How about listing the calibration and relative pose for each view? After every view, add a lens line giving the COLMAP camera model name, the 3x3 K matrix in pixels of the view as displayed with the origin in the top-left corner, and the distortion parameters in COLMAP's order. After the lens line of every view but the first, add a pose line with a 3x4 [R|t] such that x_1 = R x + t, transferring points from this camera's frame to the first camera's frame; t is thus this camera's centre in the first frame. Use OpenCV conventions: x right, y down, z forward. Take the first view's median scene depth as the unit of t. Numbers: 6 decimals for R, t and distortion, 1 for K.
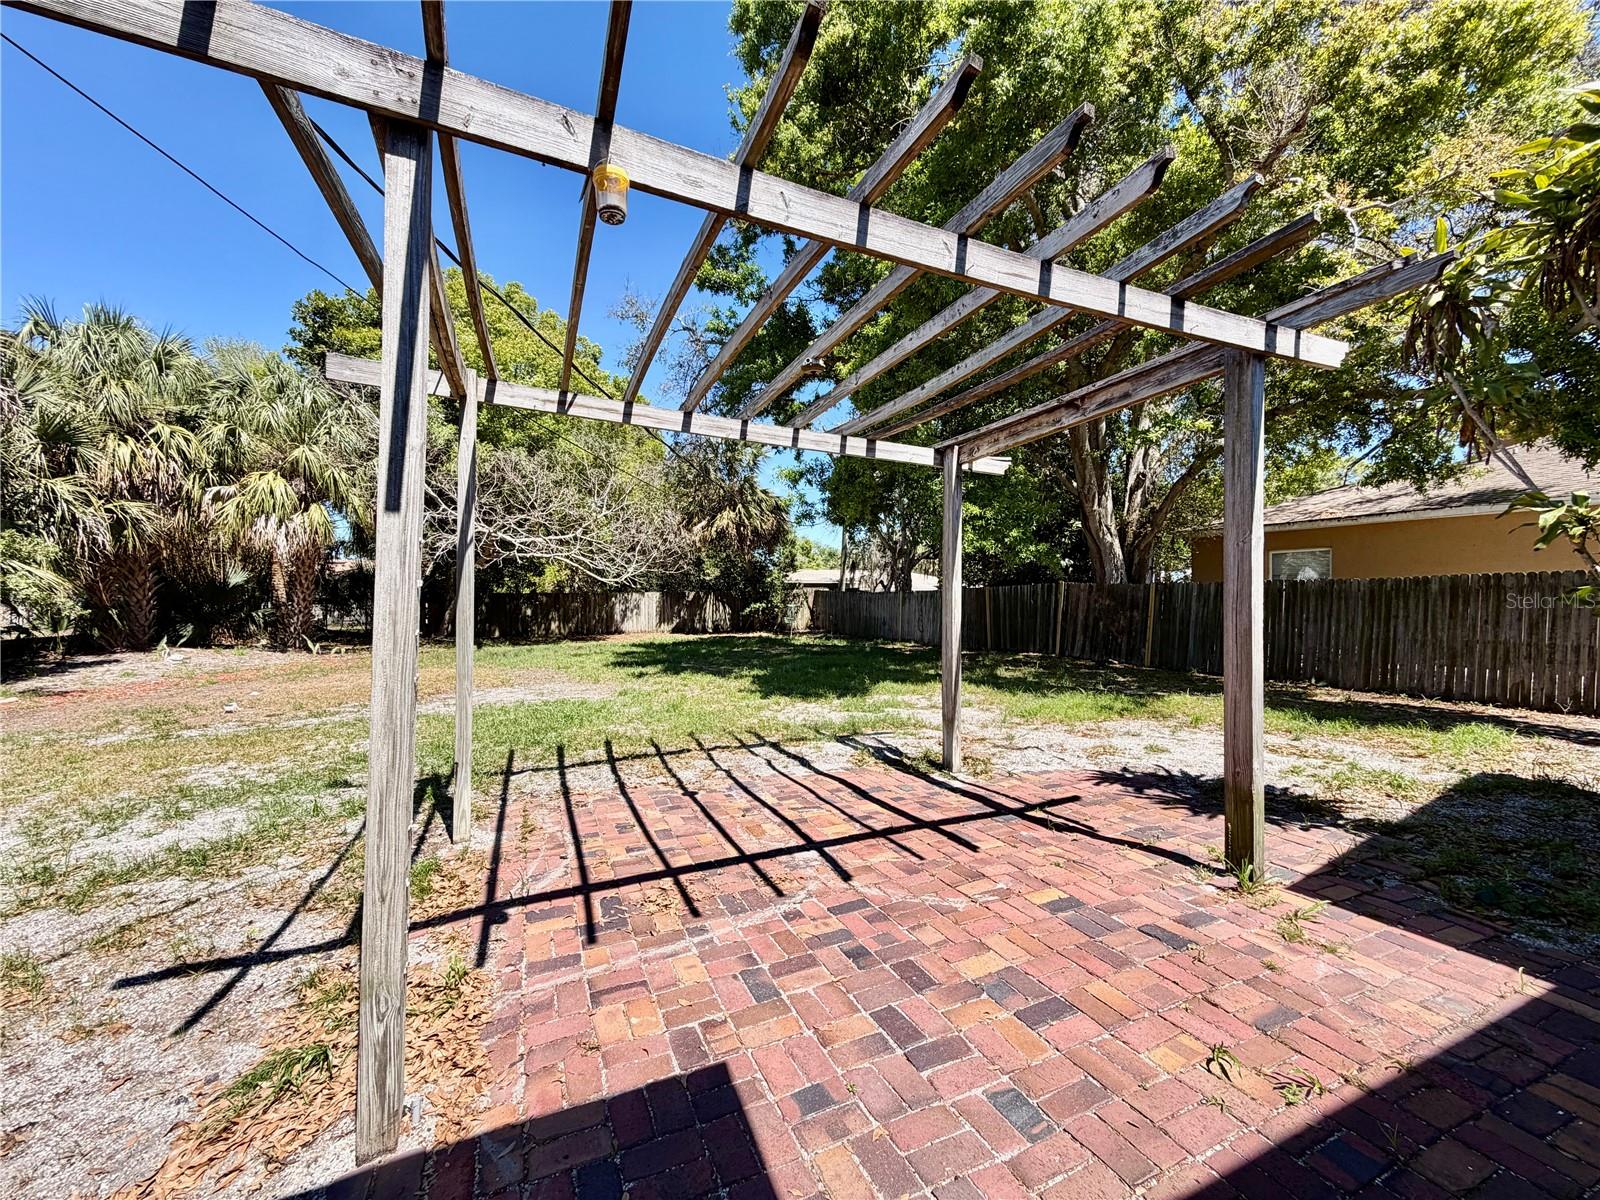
lens RADIAL K [[638.7, 0, 797.4], [0, 638.7, 603.7], [0, 0, 1]] dist [0.000817, -0.000417]
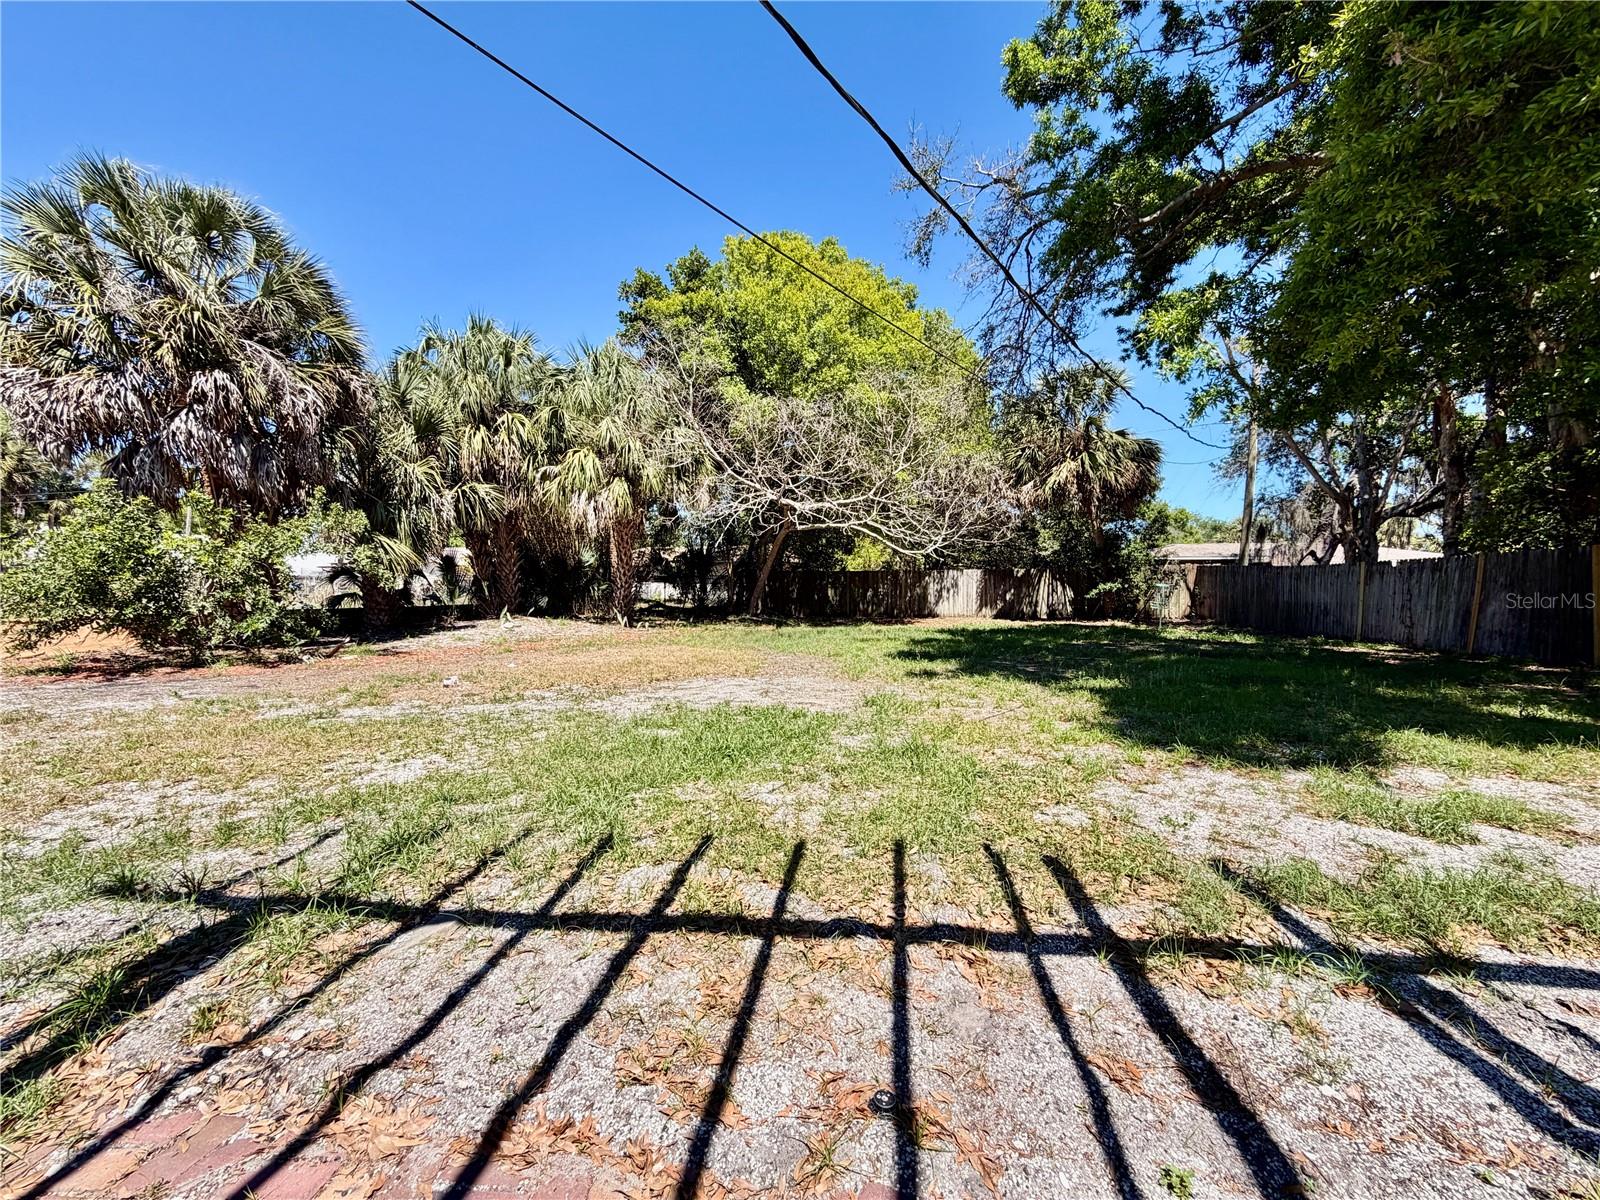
lens RADIAL K [[638.7, 0, 797.4], [0, 638.7, 603.7], [0, 0, 1]] dist [0.000817, -0.000417]
pose [[0.866838, 0.017743, -0.498274, -0.006684], [-0.007141, 0.999706, 0.023175, 0.011638], [0.498538, -0.016531, 0.866710, 0.189346]]
